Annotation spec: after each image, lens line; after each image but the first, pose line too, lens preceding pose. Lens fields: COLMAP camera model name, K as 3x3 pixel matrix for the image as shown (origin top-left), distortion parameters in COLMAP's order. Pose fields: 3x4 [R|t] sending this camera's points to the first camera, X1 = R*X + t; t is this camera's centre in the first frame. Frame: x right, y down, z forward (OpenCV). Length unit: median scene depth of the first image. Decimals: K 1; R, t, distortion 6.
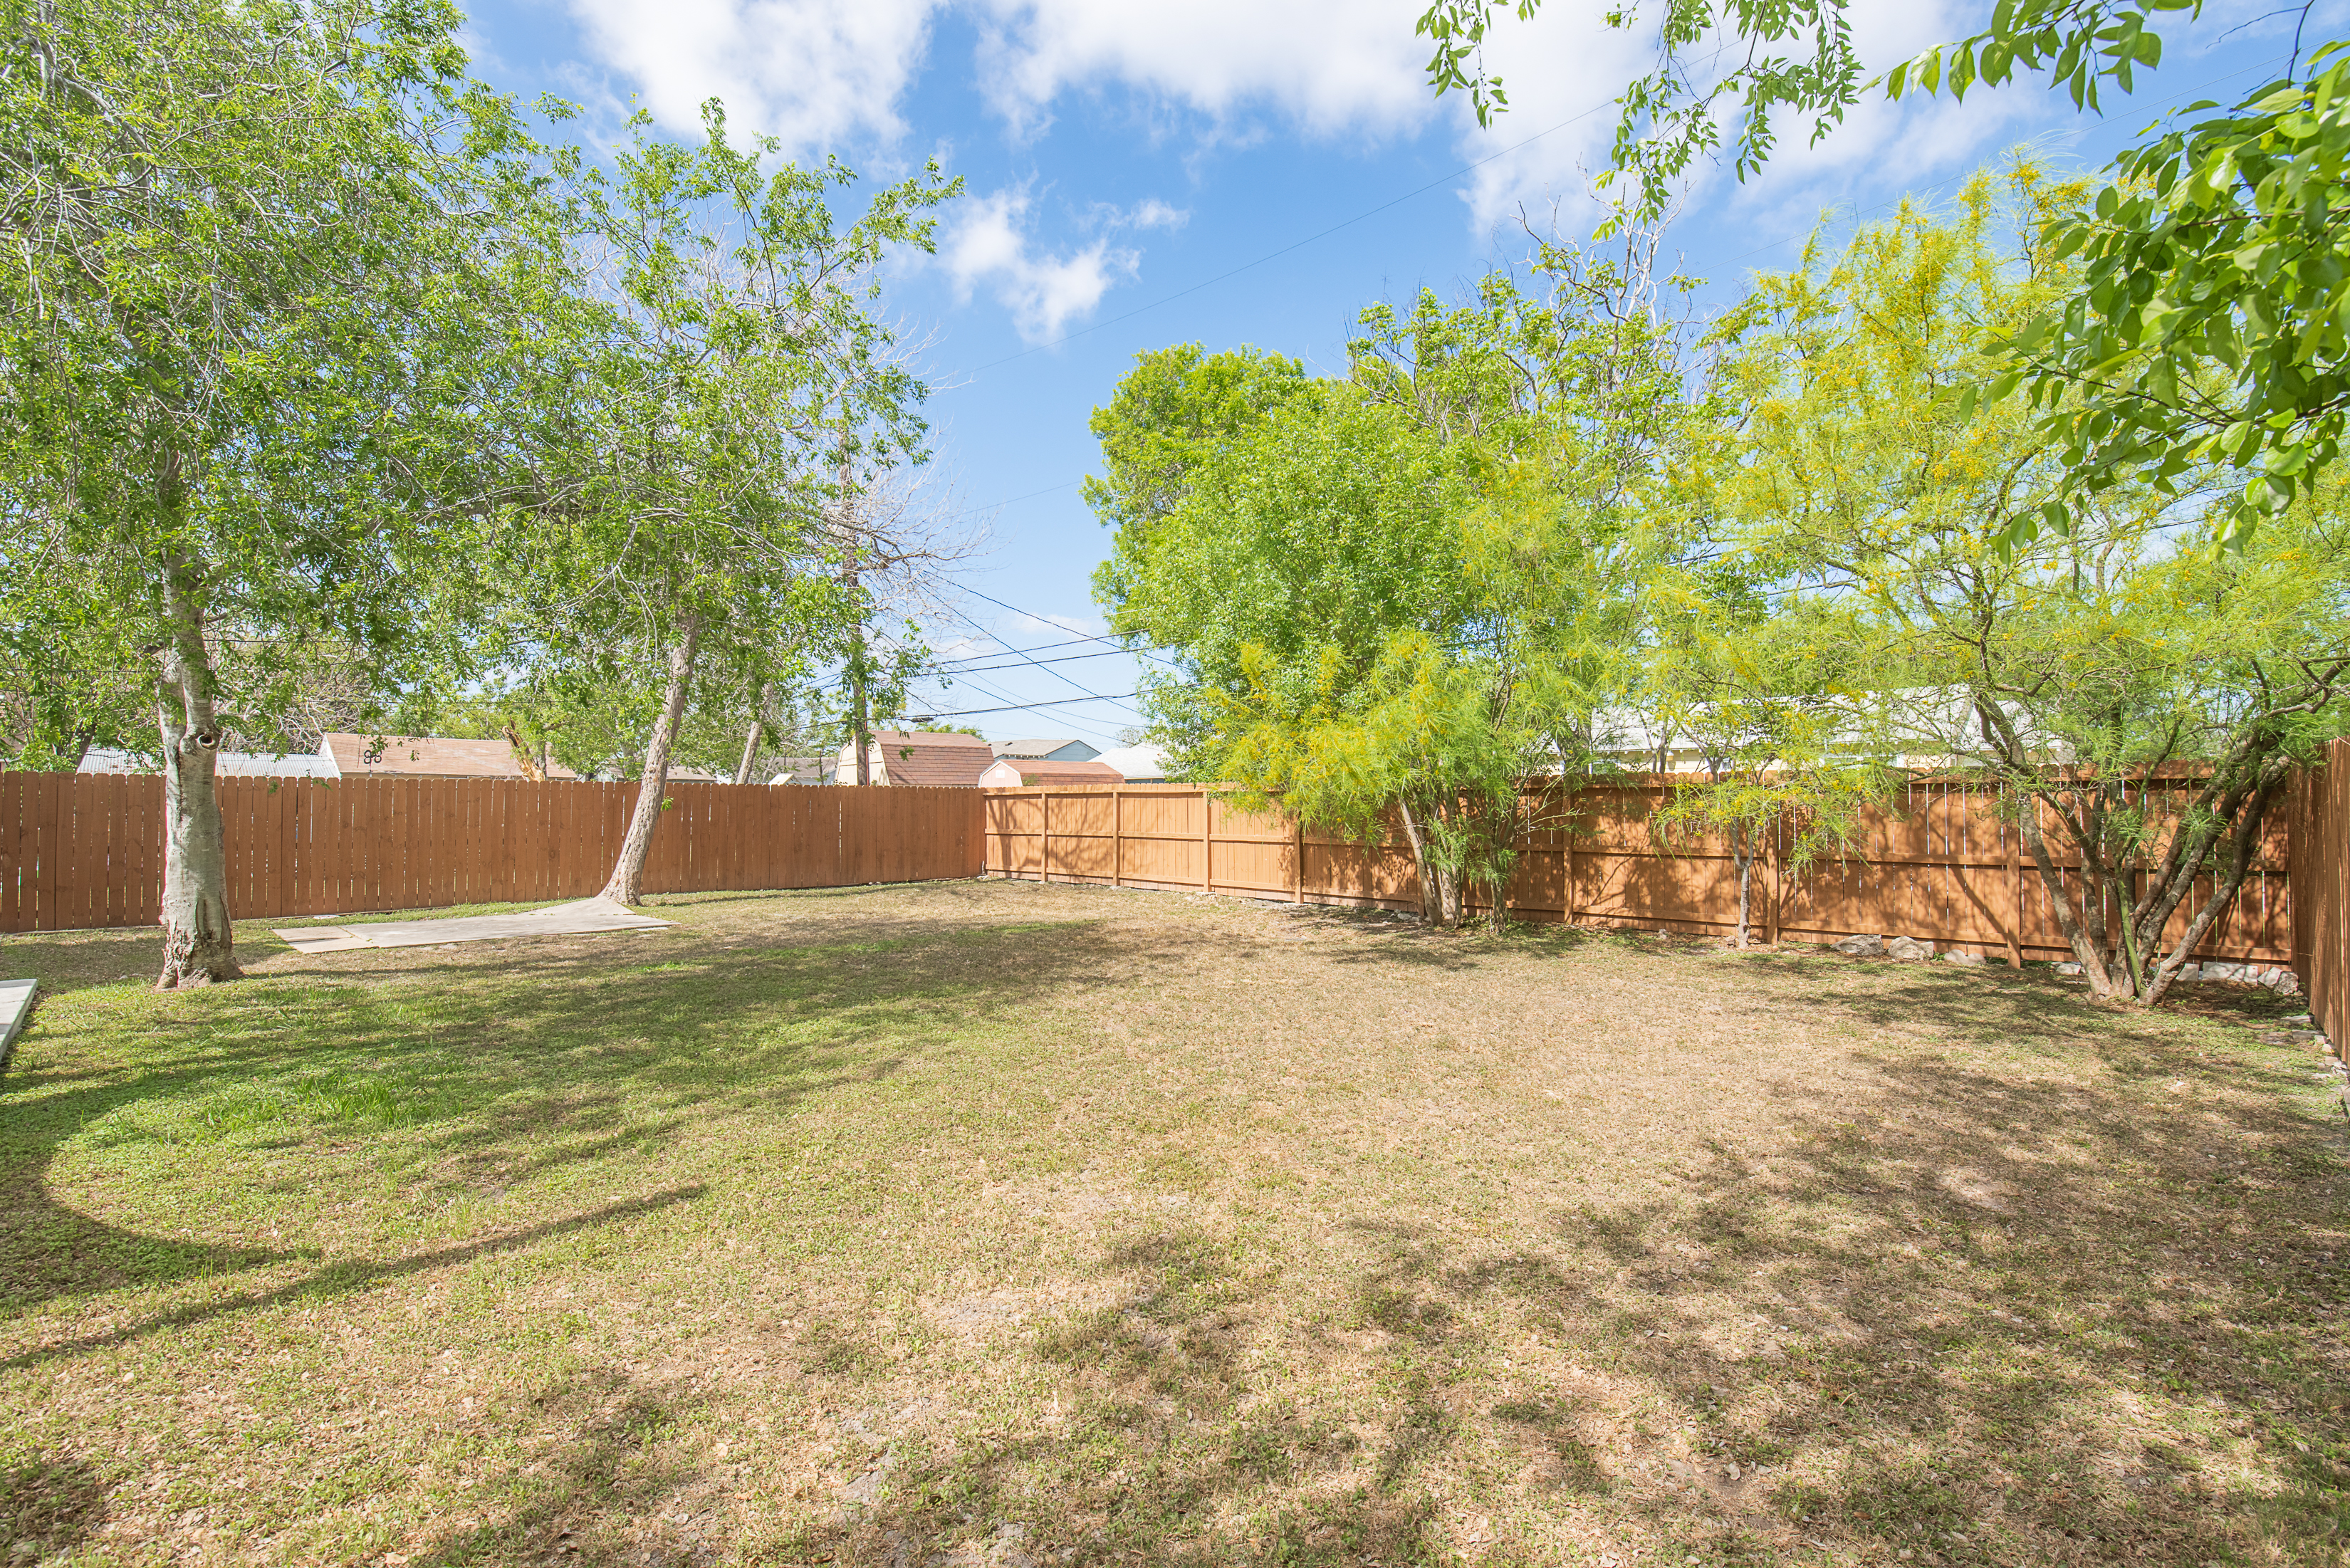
lens RADIAL K [[1063.9, 0, 1175.0], [0, 1063.9, 784.0], [0, 0, 1]] dist [0.001487, -0.000040]
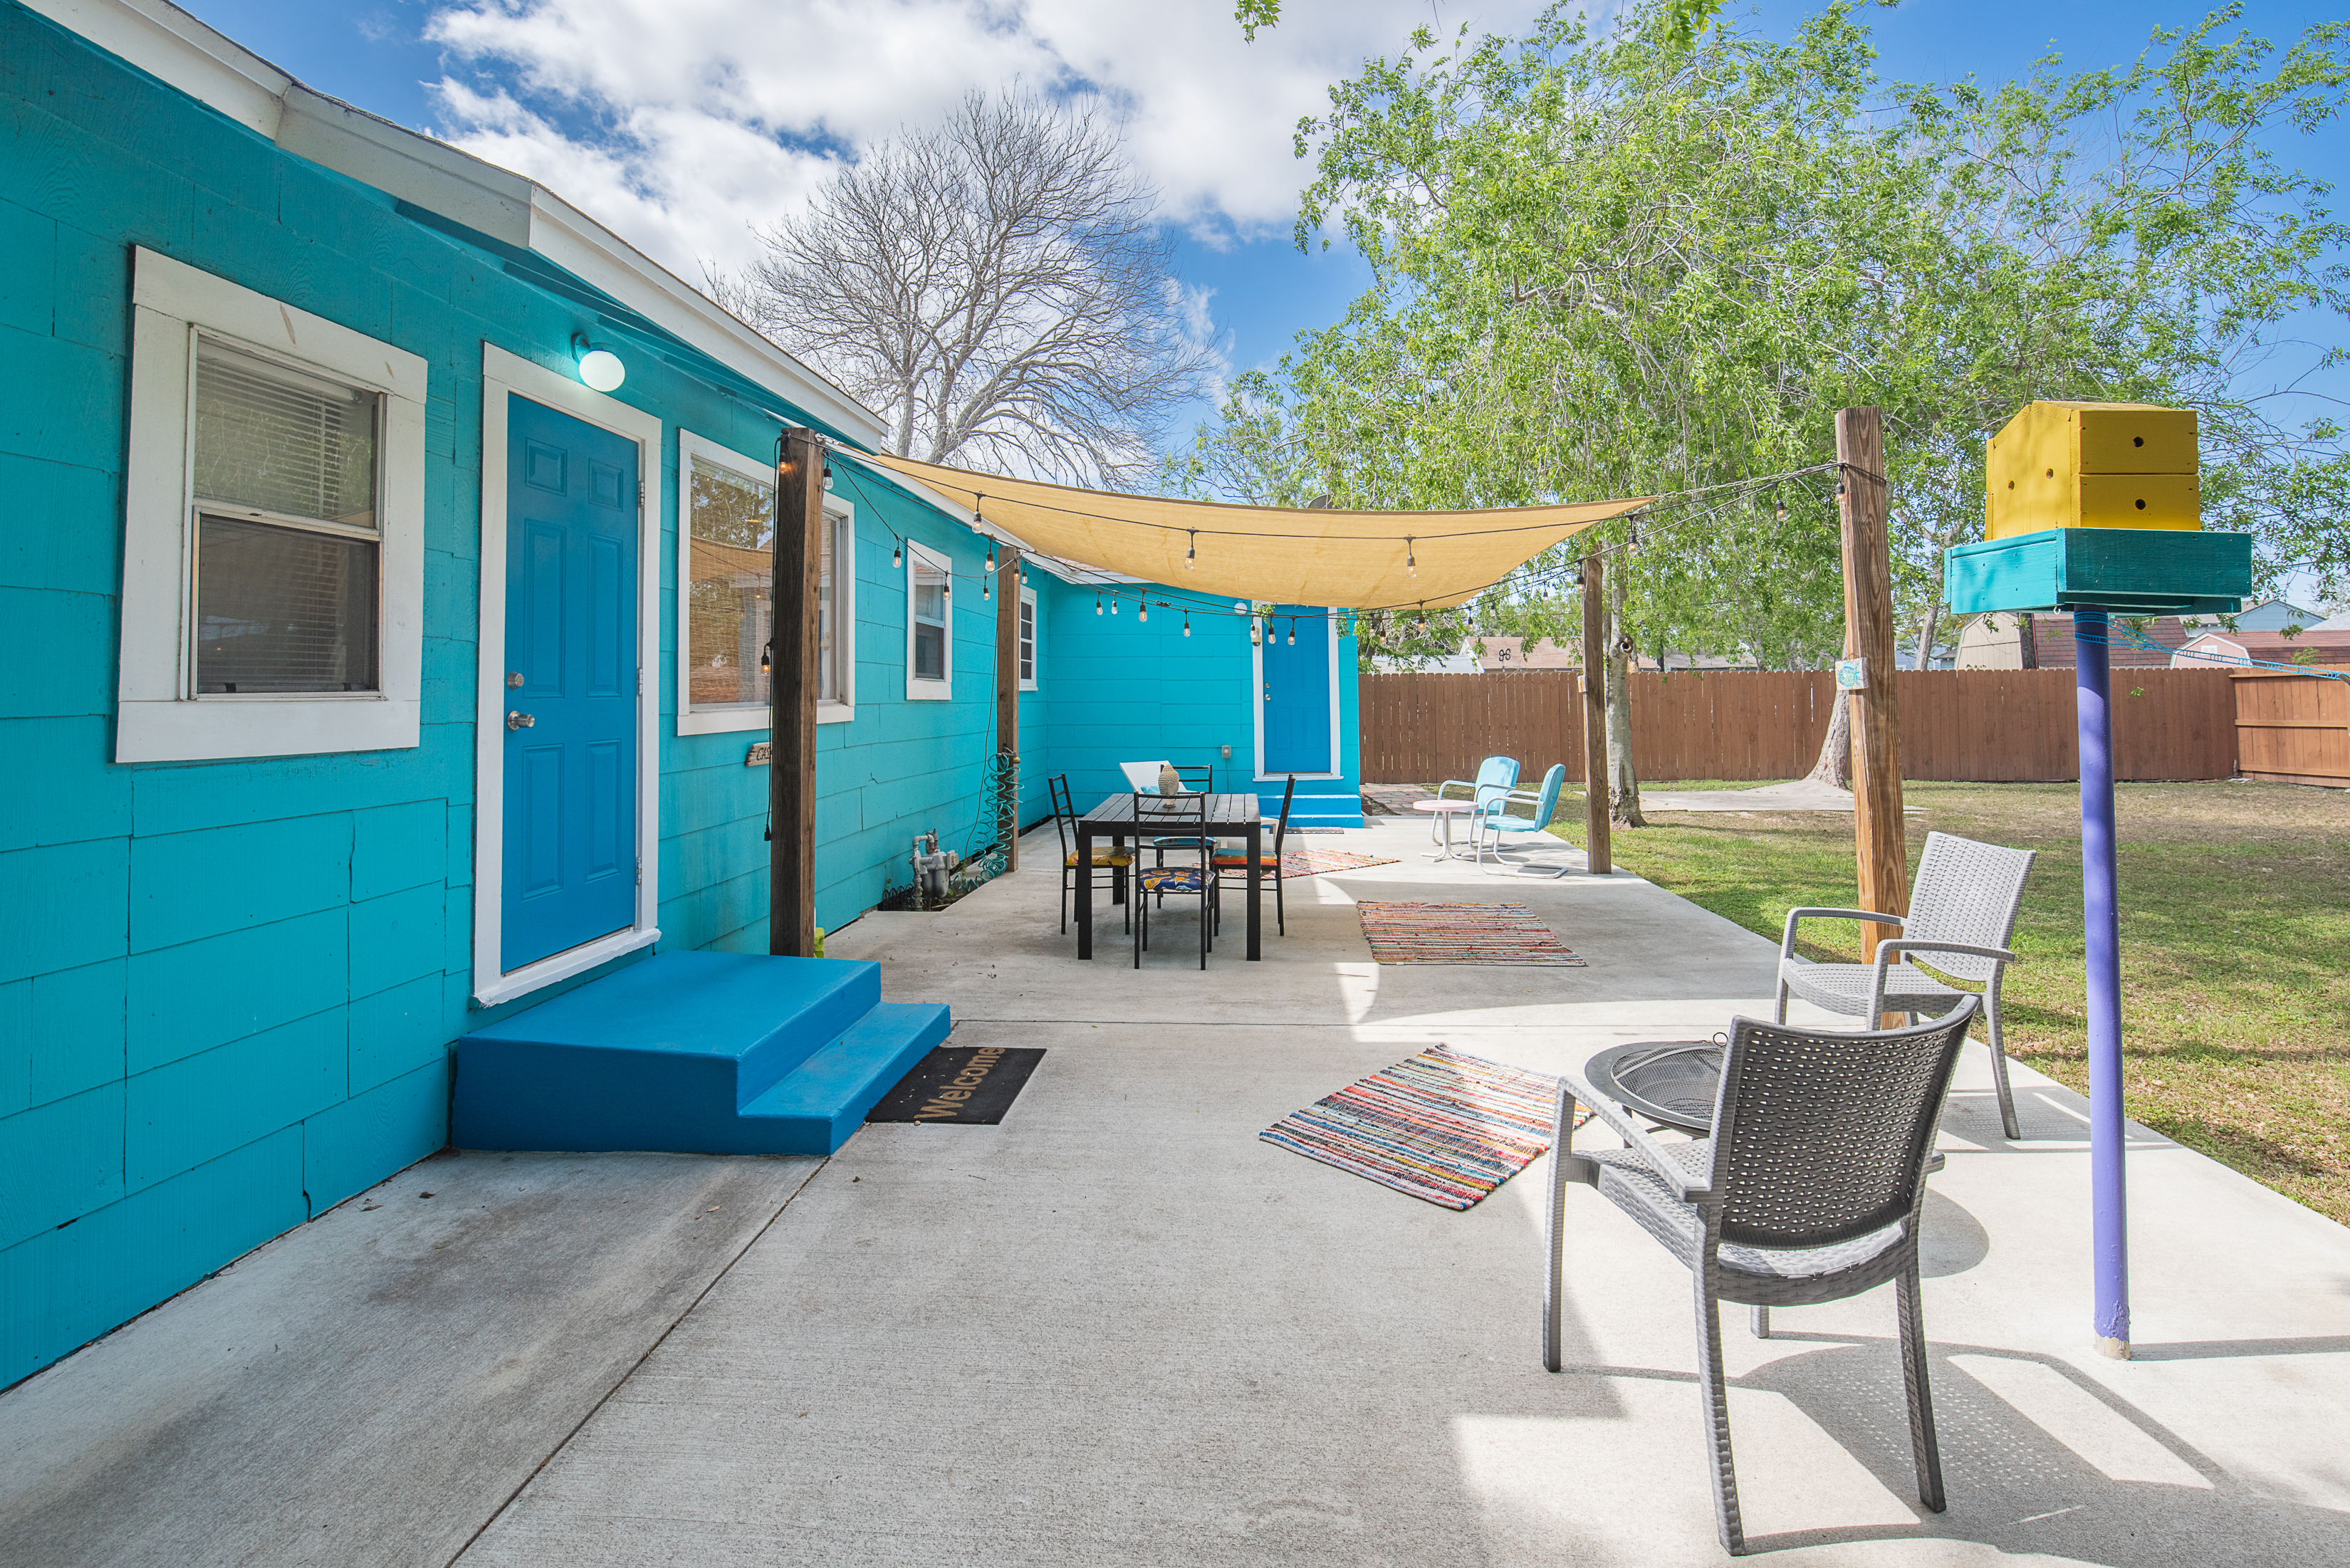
lens RADIAL K [[1082.1, 0, 1185.0], [0, 1082.1, 633.0], [0, 0, 1]] dist [-0.012243, -0.000473]
pose [[0.656790, -0.048561, -0.752508, -0.180383], [0.021024, 0.998716, -0.046099, -0.005159], [0.753781, 0.014457, 0.656967, -0.243802]]
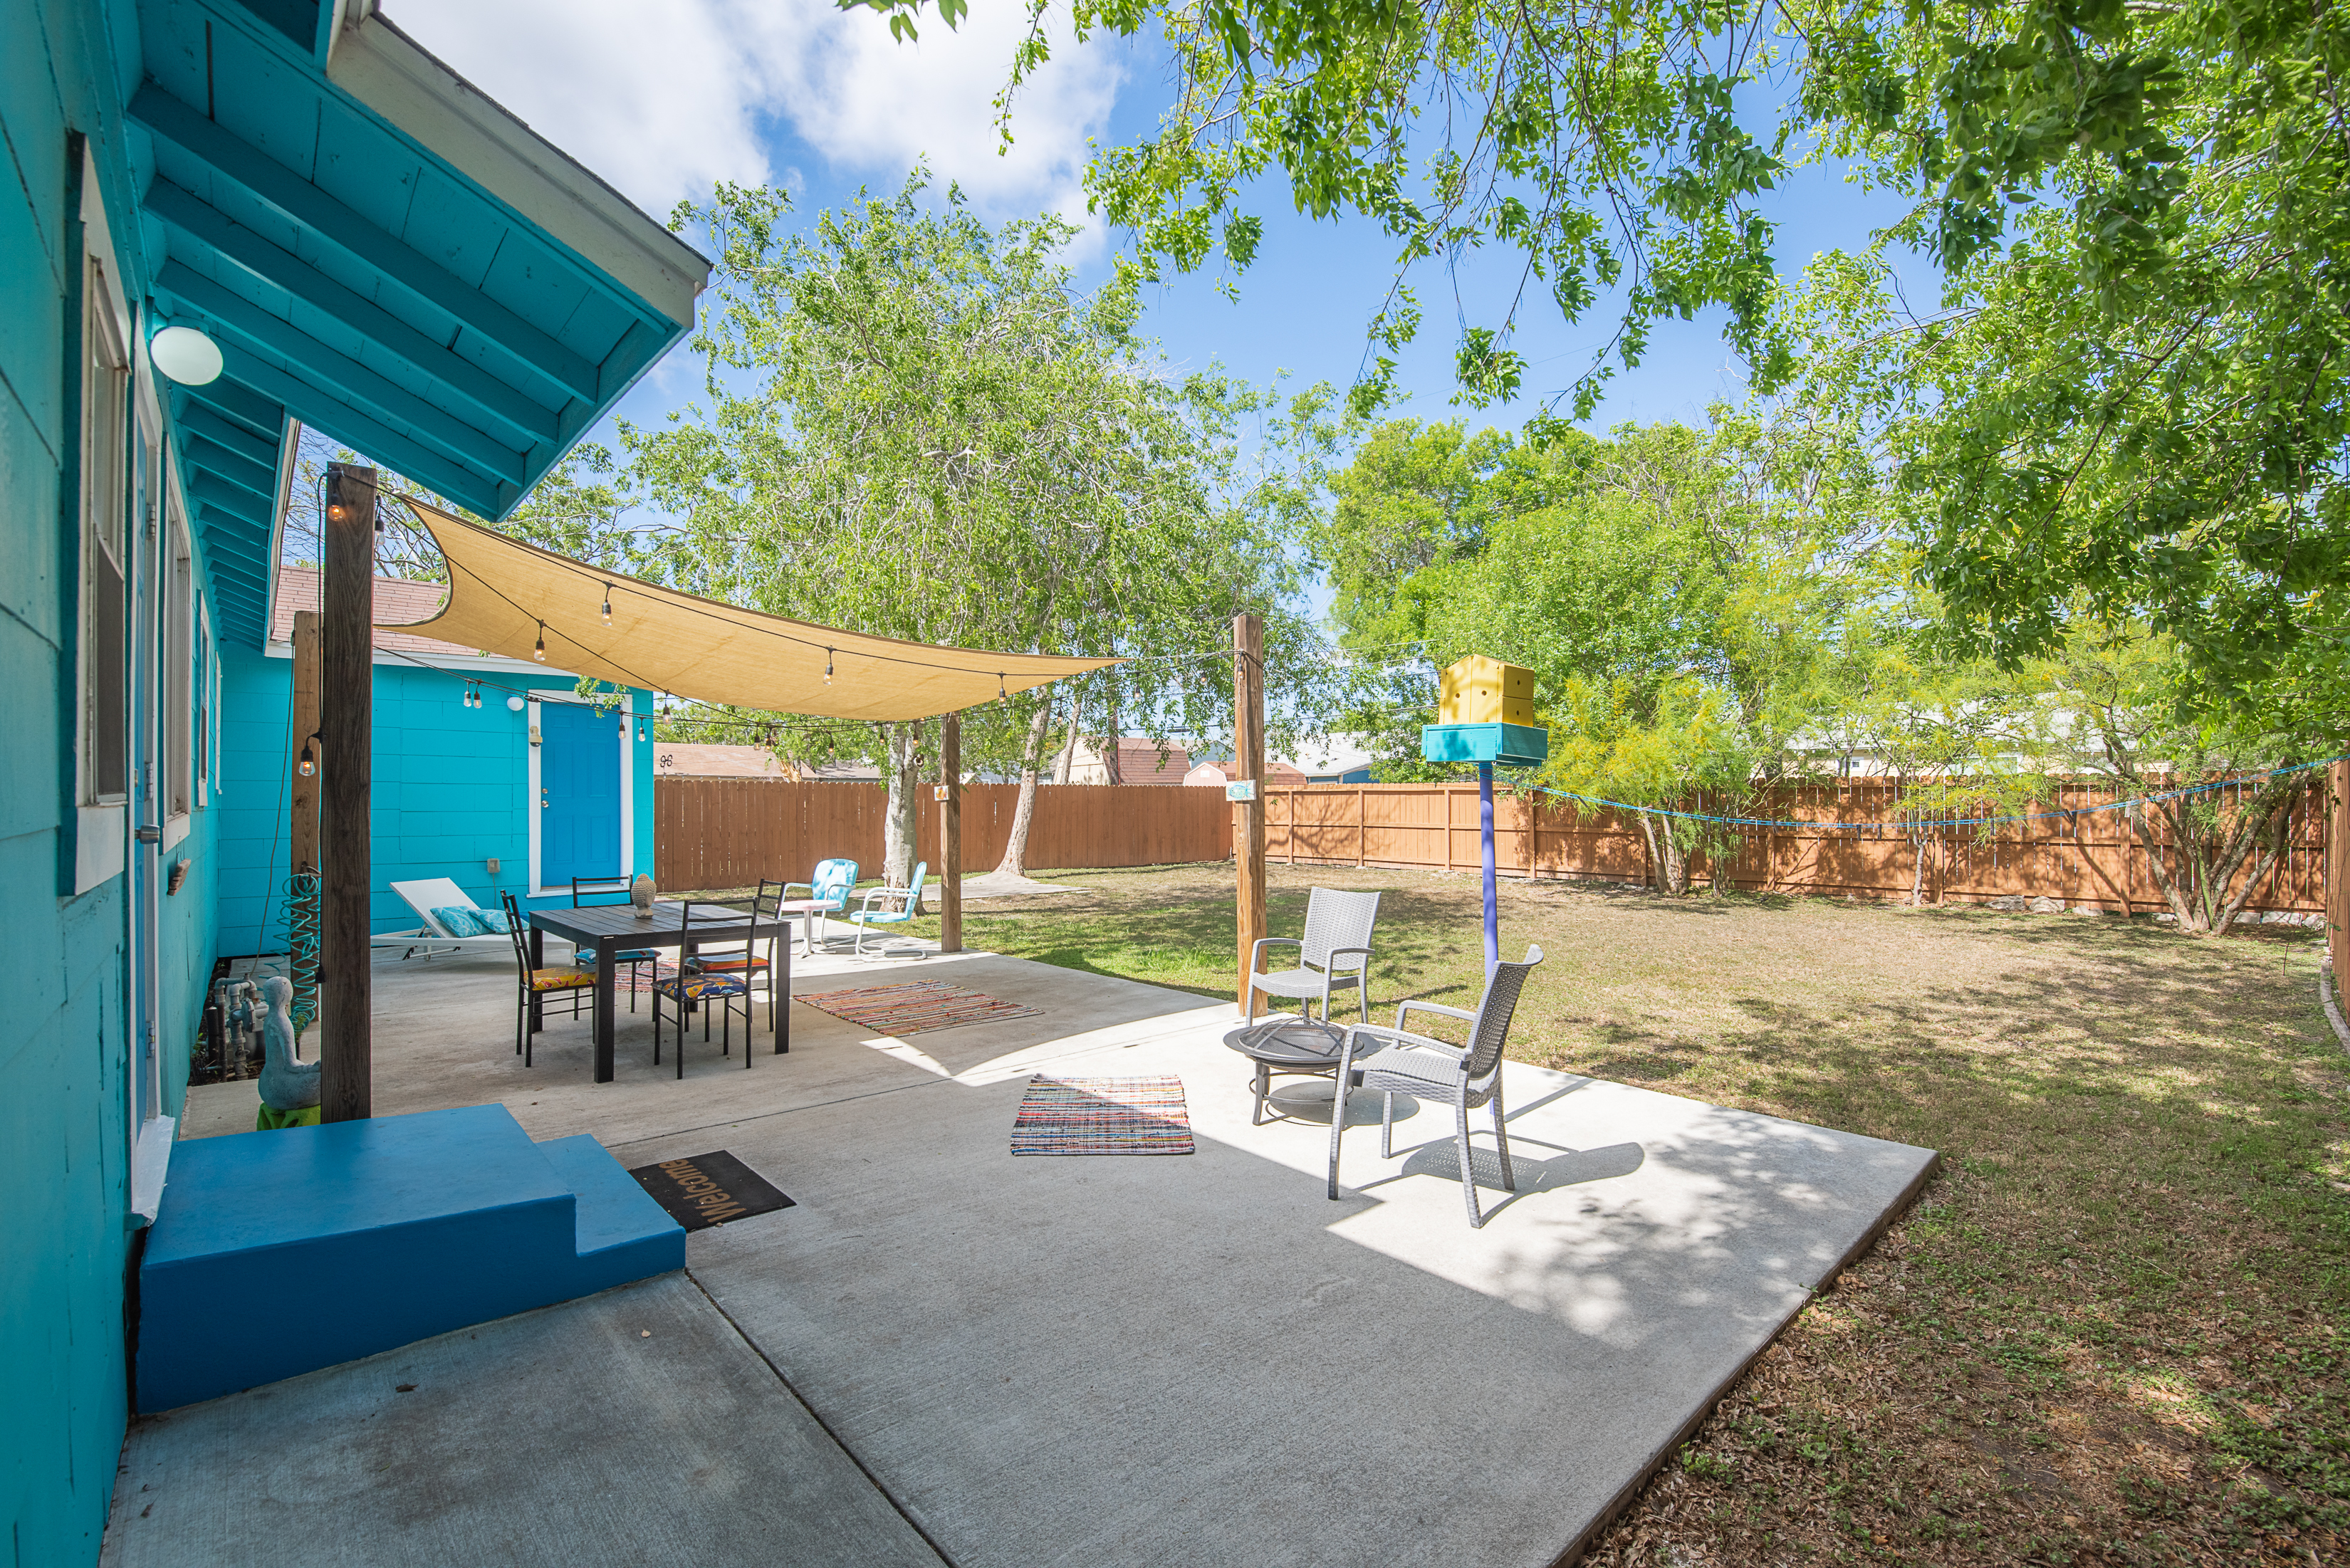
lens RADIAL K [[1063.4, 0, 1175.0], [0, 1063.4, 784.0], [0, 0, 1]] dist [-0.014419, -0.000475]
pose [[0.998041, -0.004694, -0.062382, -0.326662], [0.004967, 0.999979, 0.004222, -0.009182], [0.062361, -0.004523, 0.998043, -0.402132]]
